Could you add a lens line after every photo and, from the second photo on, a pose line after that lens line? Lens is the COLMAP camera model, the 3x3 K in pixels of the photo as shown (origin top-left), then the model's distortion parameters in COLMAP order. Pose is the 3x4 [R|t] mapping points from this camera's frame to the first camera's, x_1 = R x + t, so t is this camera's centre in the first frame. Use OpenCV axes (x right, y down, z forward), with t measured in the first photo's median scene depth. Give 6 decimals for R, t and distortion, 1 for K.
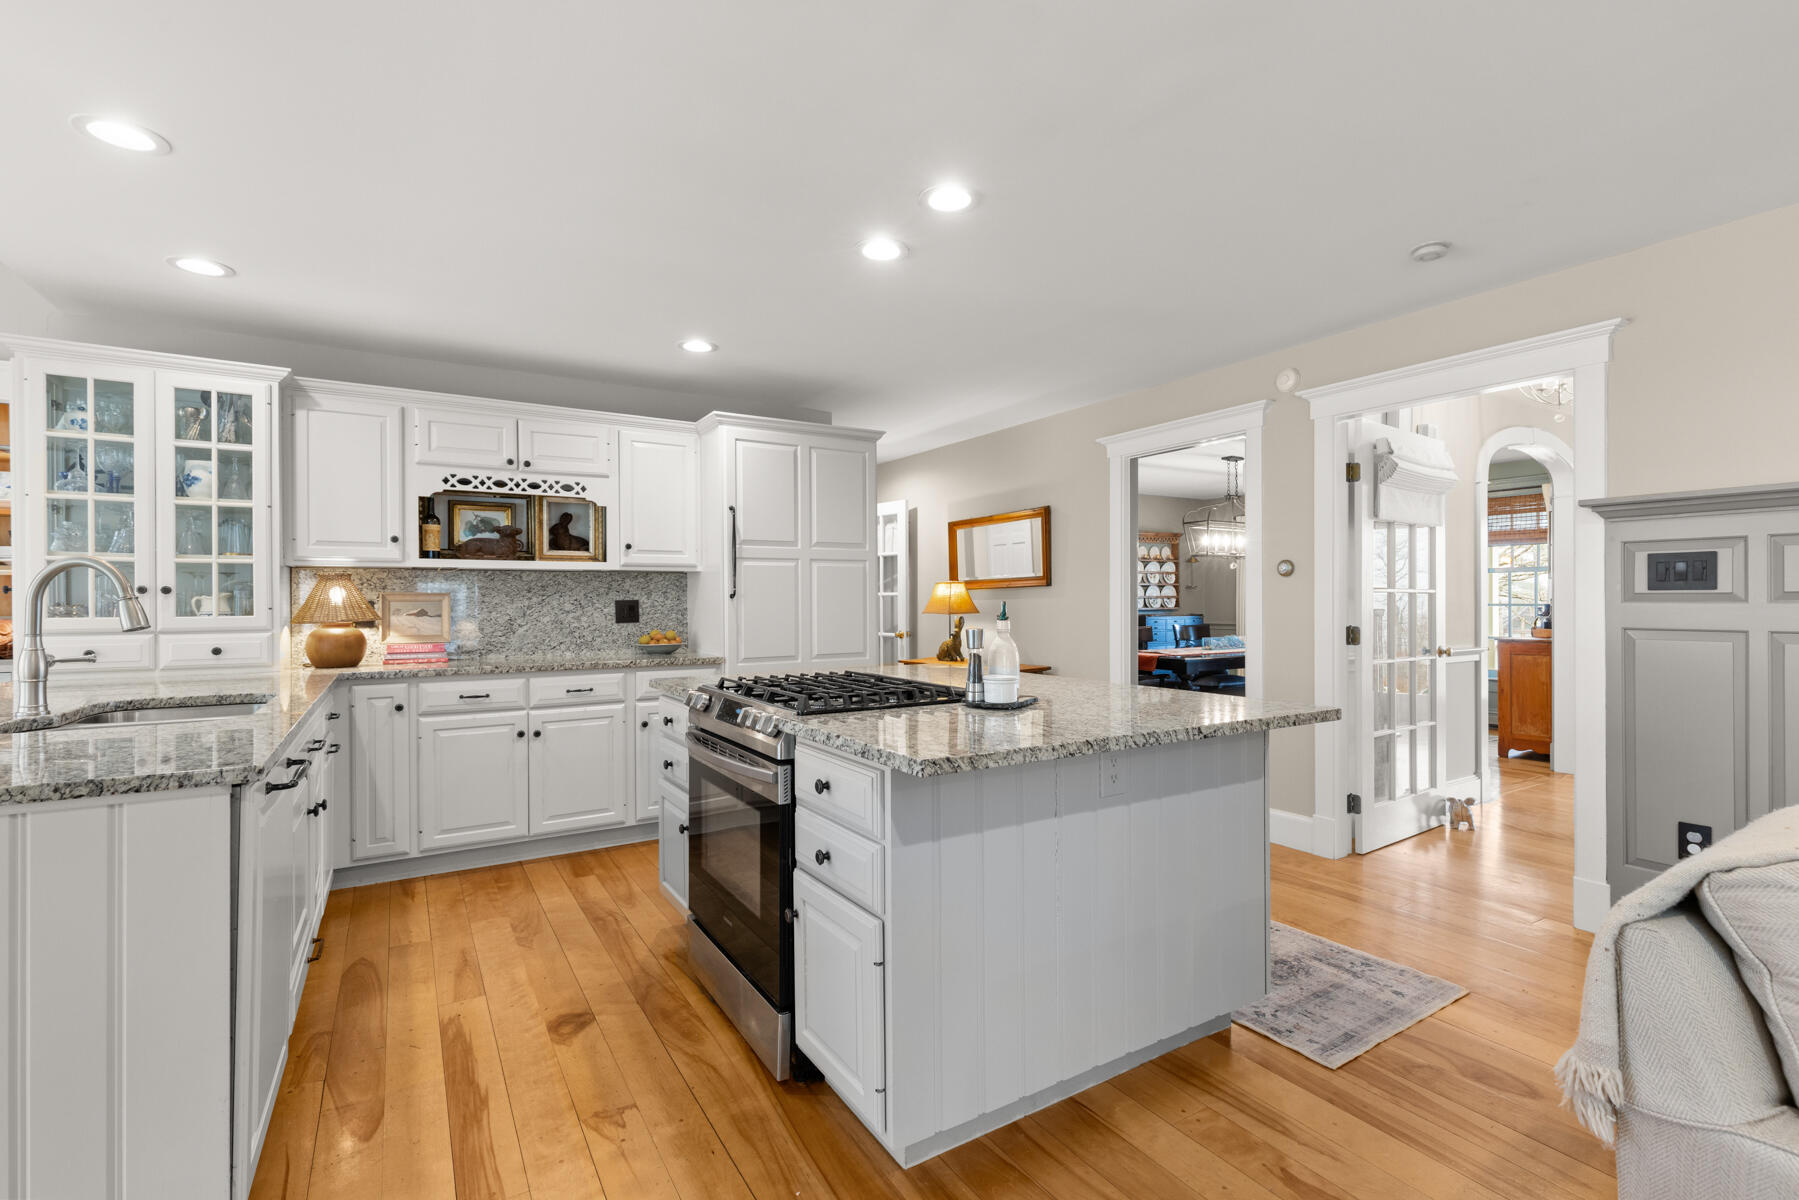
lens RADIAL K [[821.7, 0, 899.5], [0, 821.7, 600.0], [0, 0, 1]] dist [-0.000731, -0.000166]
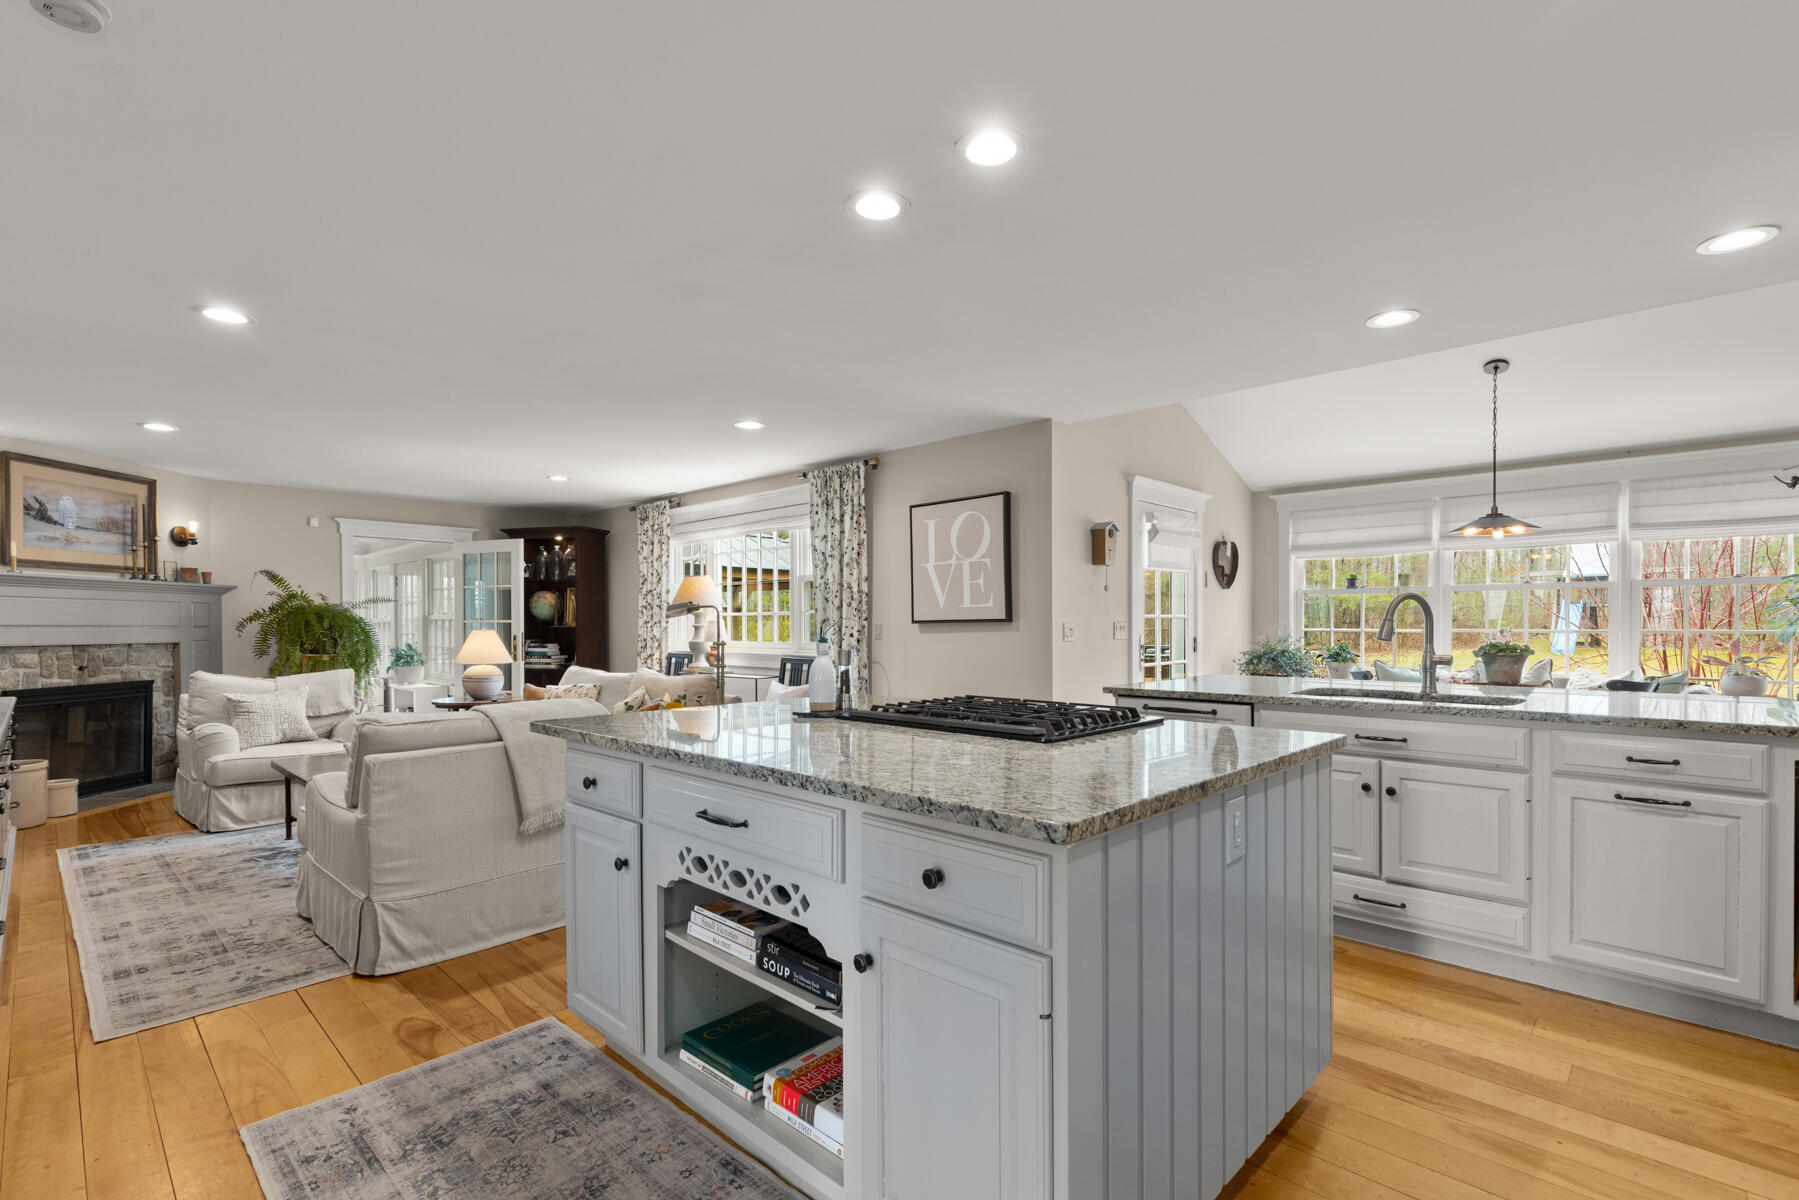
lens RADIAL K [[821.7, 0, 899.5], [0, 821.7, 600.0], [0, 0, 1]] dist [-0.000731, -0.000166]
pose [[-0.968327, -0.002417, -0.249675, 0.196762], [0.004808, 0.999587, -0.028324, 0.000608], [0.249640, -0.028627, -0.967915, 1.335176]]
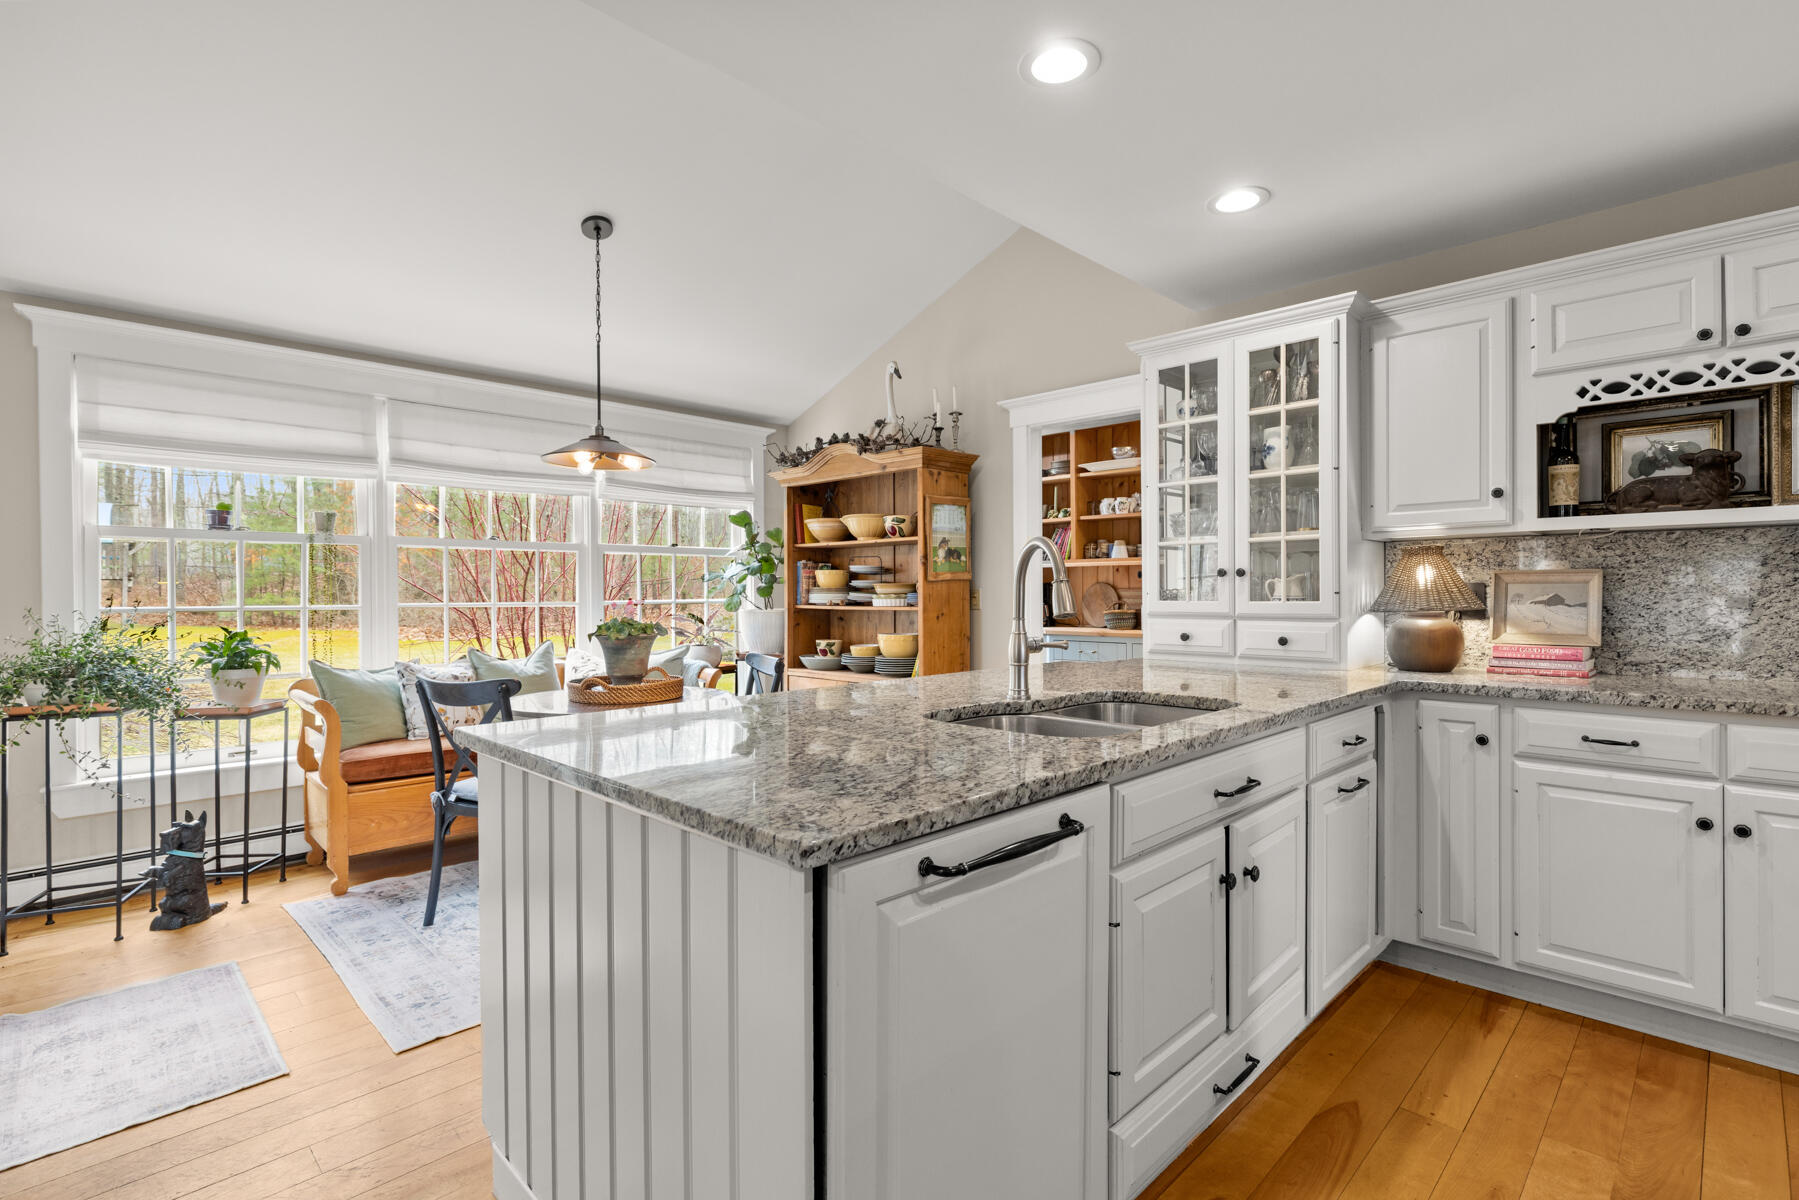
lens RADIAL K [[850.5, 0, 907.9], [0, 850.5, 598.3], [0, 0, 1]] dist [-0.001438, -0.000030]
pose [[0.252447, 0.009949, -0.967559, -0.050579], [0.006667, 0.999906, 0.012021, 0.002707], [0.967588, -0.009485, 0.252357, 0.356349]]
